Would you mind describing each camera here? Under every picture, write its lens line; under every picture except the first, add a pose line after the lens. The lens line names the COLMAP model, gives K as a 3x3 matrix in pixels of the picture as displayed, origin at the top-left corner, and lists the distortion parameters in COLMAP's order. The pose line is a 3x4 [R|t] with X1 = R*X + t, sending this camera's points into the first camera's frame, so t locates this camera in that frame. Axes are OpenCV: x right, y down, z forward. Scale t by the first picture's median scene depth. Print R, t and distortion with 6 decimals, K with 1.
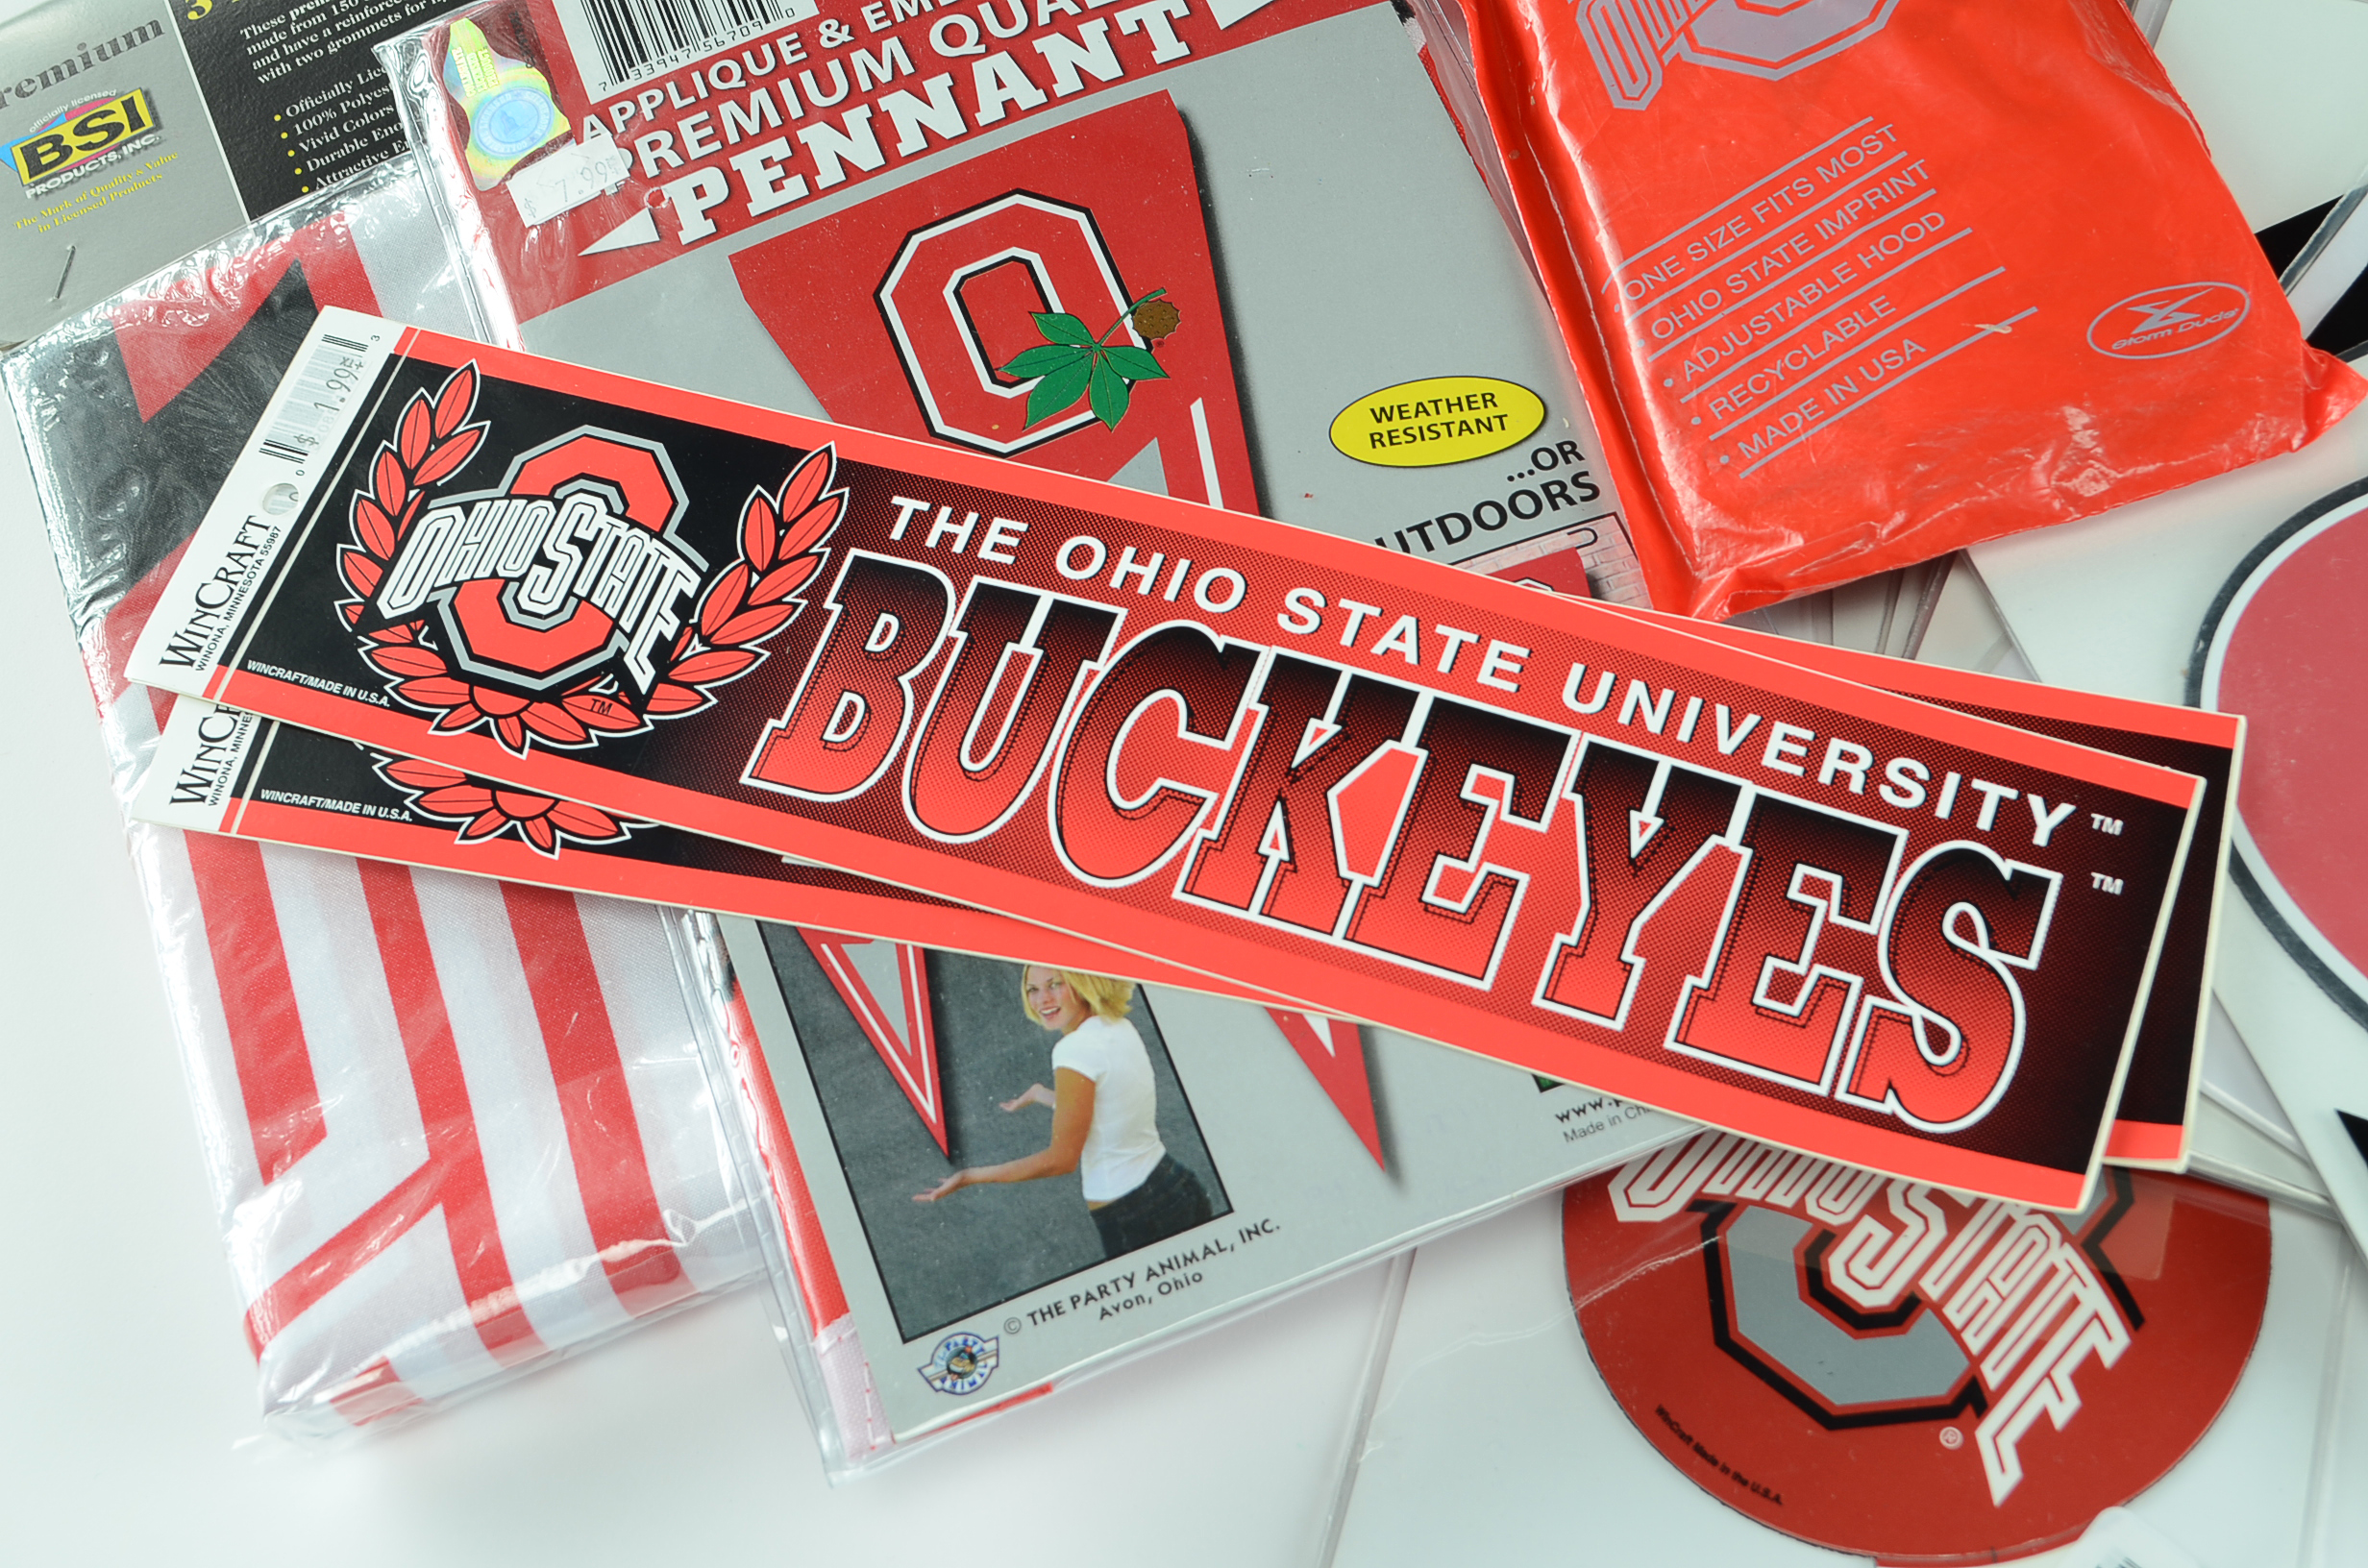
lens RADIAL K [[3455.0, 0, 1182.6], [0, 3455.0, 825.5], [0, 0, 1]] dist [-0.018550, -0.007111]
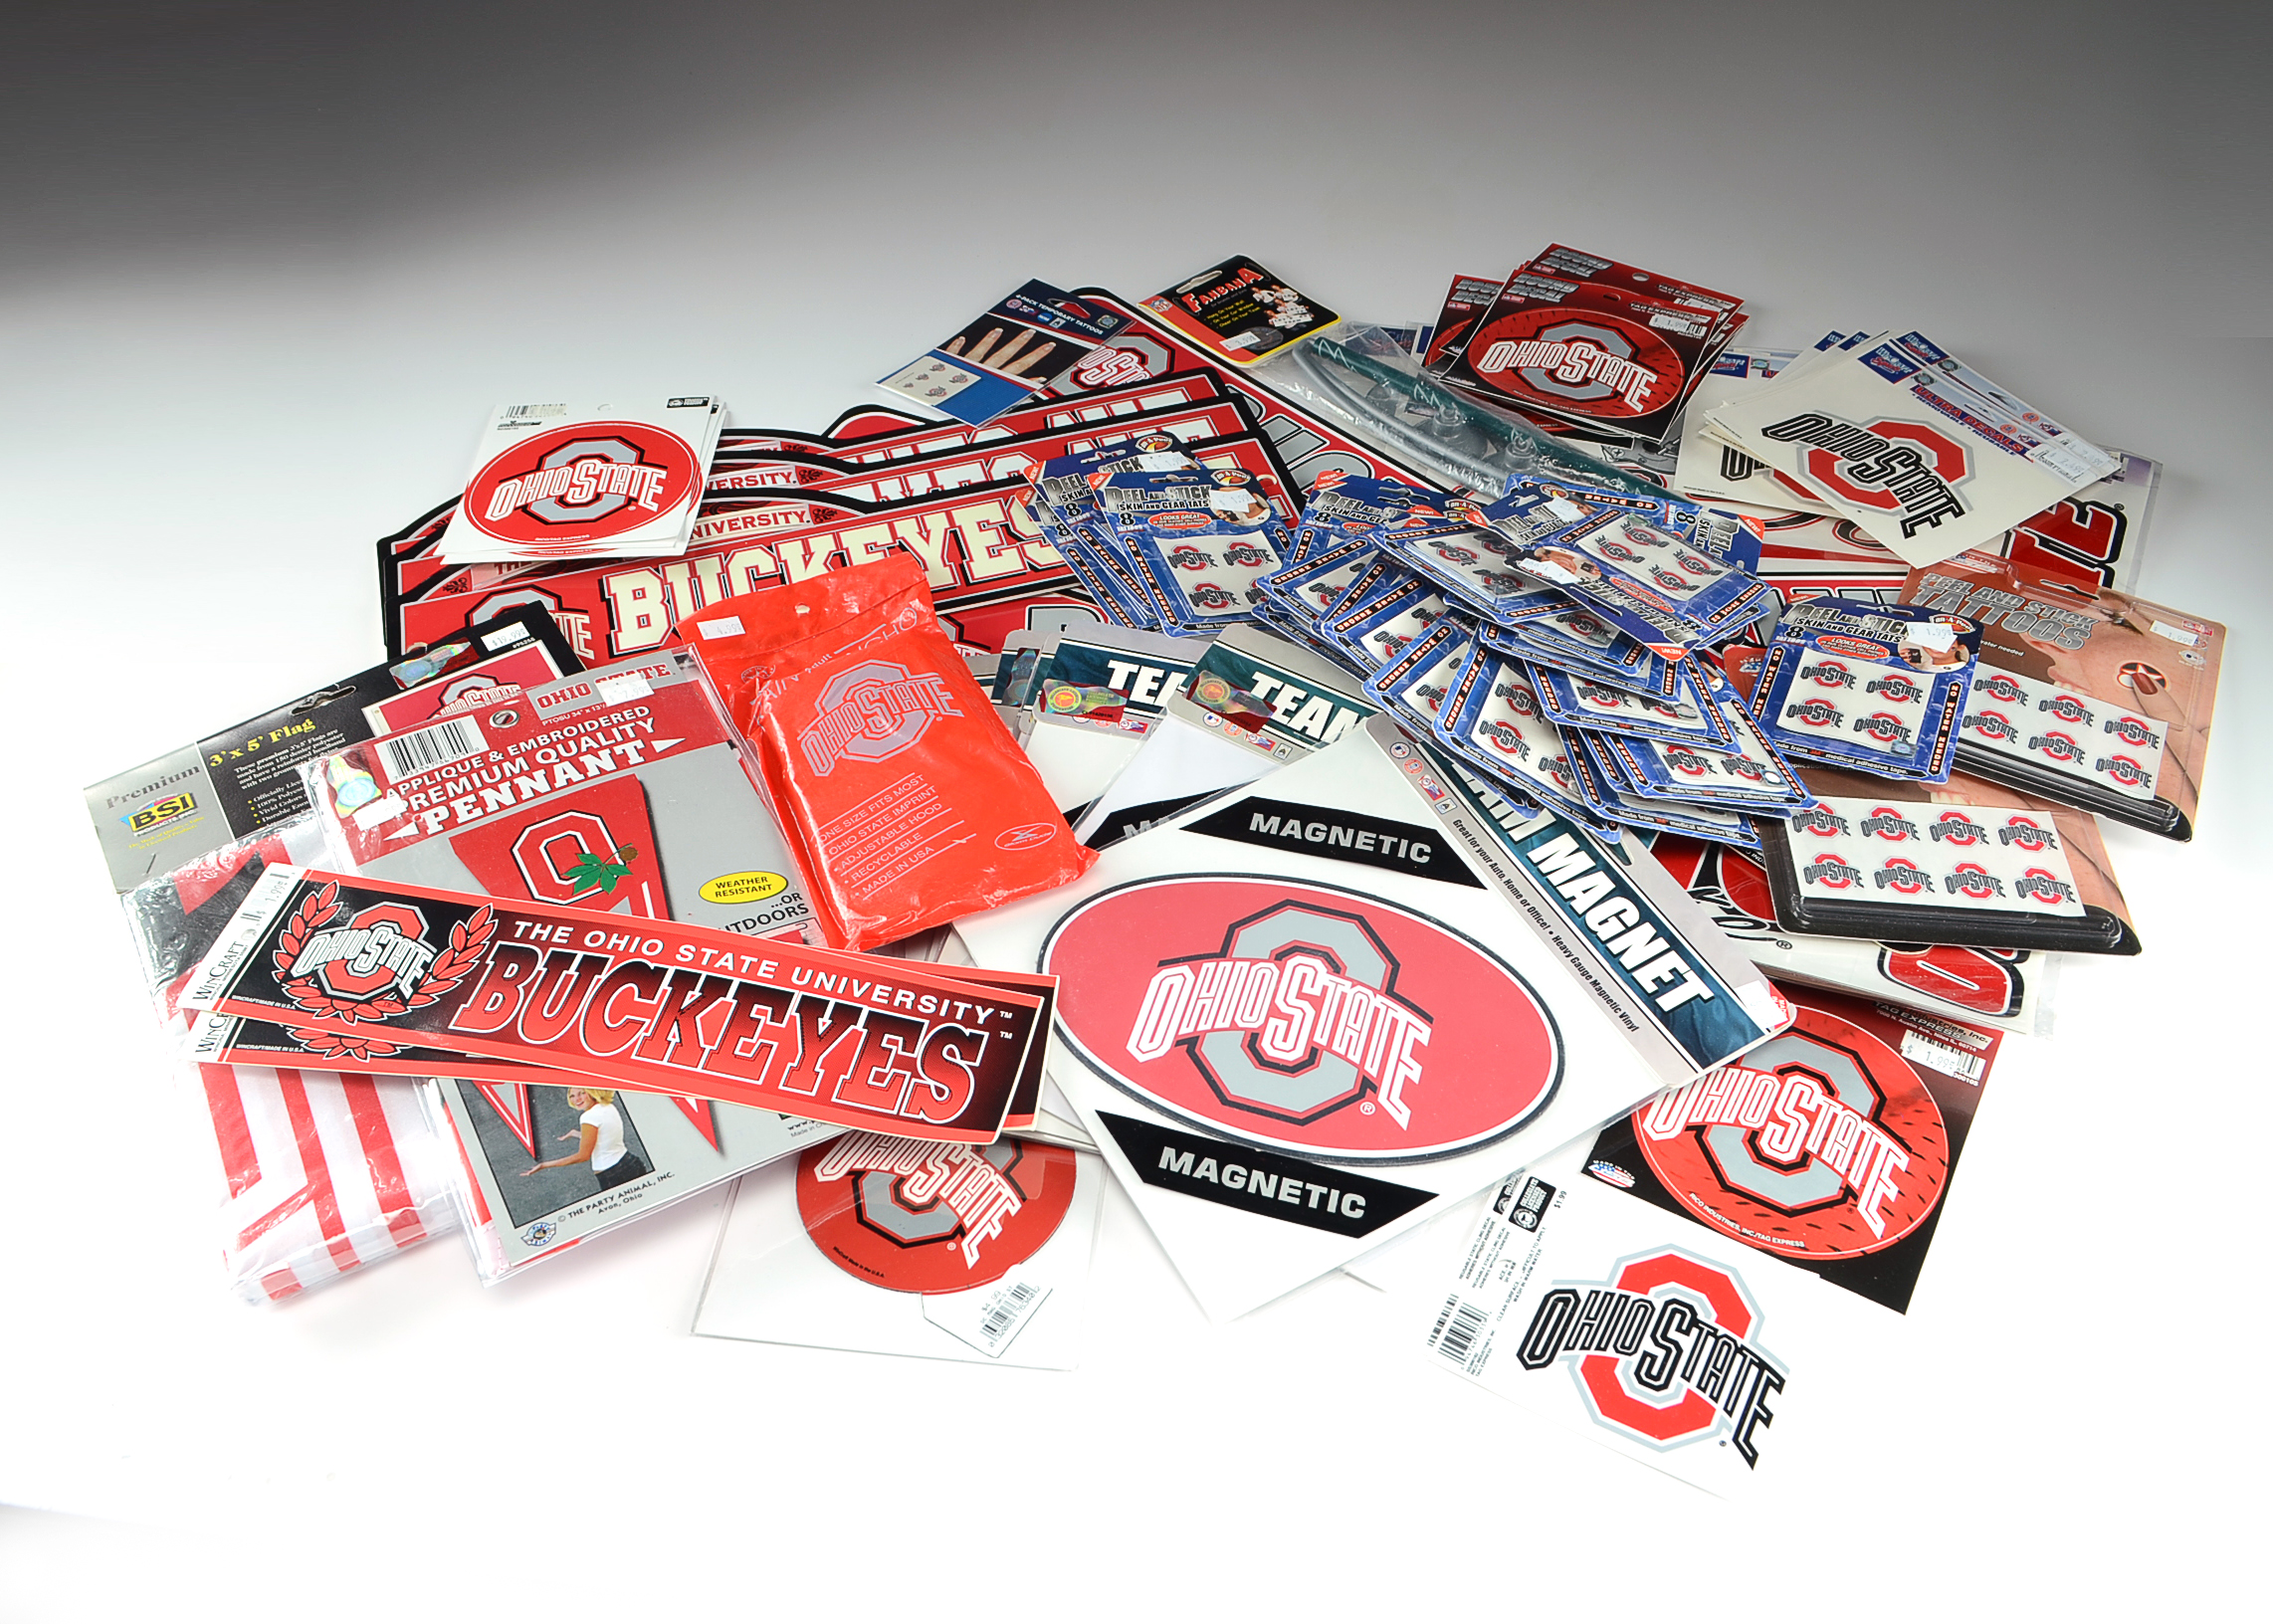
lens RADIAL K [[1928.1, 0, 1110.0], [0, 1928.1, 820.8], [0, 0, 1]] dist [-0.087517, 0.005376]
pose [[0.977010, -0.006601, 0.213092, 0.035185], [0.072643, 0.950017, -0.303631, 0.258984], [-0.200436, 0.312130, 0.928655, -0.326847]]
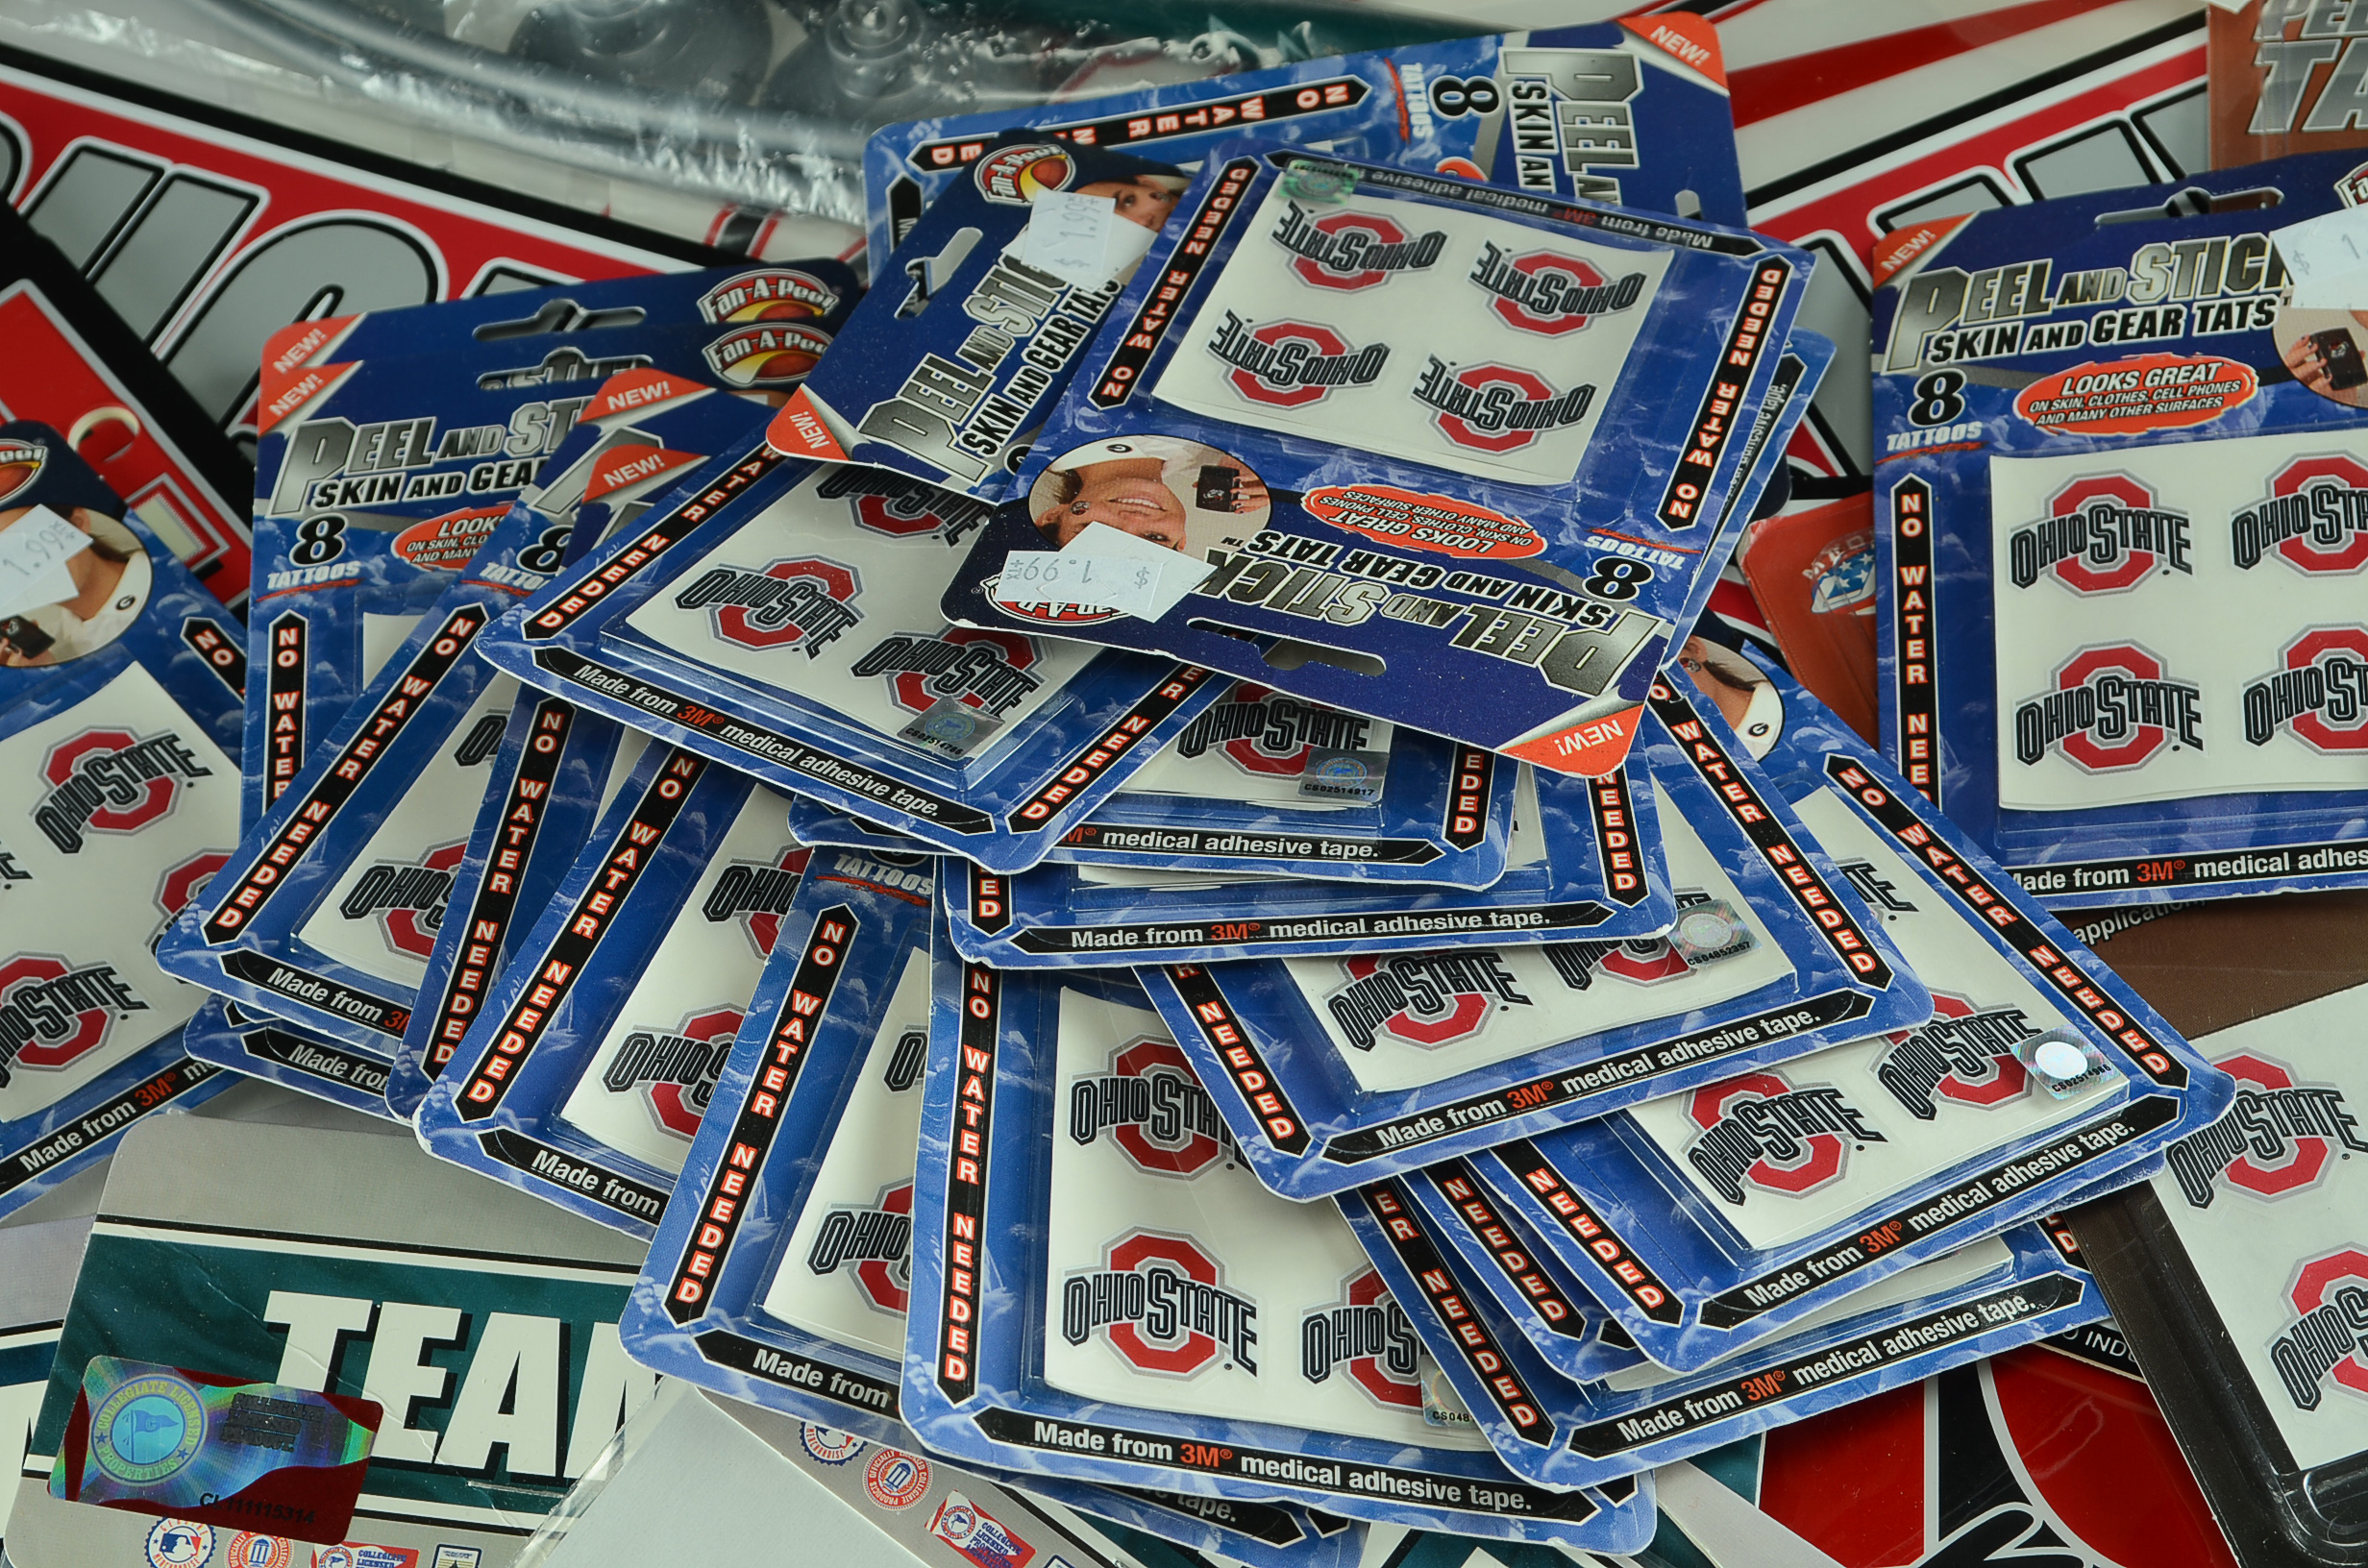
lens RADIAL K [[4667.5, 0, 1177.0], [0, 4667.5, 831.1], [0, 0, 1]] dist [0.022183, 0.029199]
pose [[0.858617, -0.389757, 0.332967, 0.319843], [0.455388, 0.878184, -0.146336, -0.125204], [-0.235371, 0.277276, 0.931514, -0.045654]]
